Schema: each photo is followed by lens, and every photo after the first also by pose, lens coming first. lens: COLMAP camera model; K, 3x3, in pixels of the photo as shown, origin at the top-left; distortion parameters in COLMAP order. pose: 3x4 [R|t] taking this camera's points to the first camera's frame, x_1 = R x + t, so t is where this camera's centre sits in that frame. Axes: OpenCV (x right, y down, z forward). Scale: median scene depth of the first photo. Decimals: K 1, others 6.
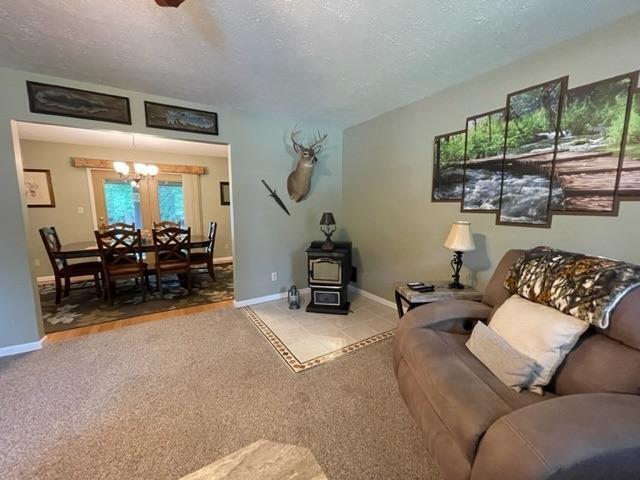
lens RADIAL K [[258.4, 0, 317.4], [0, 258.4, 240.7], [0, 0, 1]] dist [-0.000654, 0.000418]
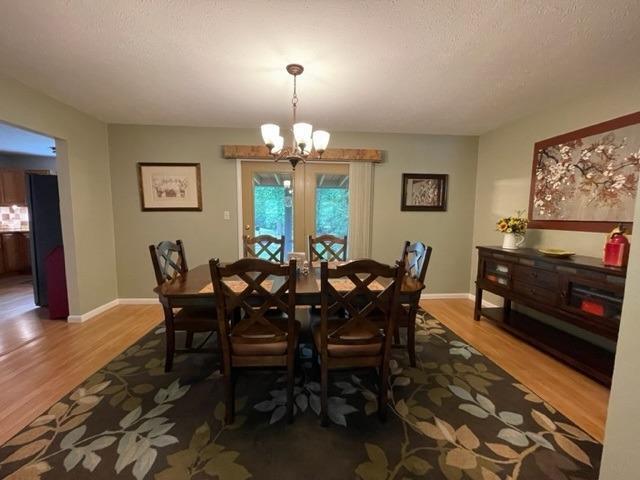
lens RADIAL K [[258.4, 0, 317.4], [0, 258.4, 240.7], [0, 0, 1]] dist [-0.000654, 0.000418]
pose [[0.884899, 0.057672, -0.462200, -0.390186], [-0.074213, 0.997086, -0.017670, -0.060042], [0.459834, 0.049938, 0.886600, 0.540622]]
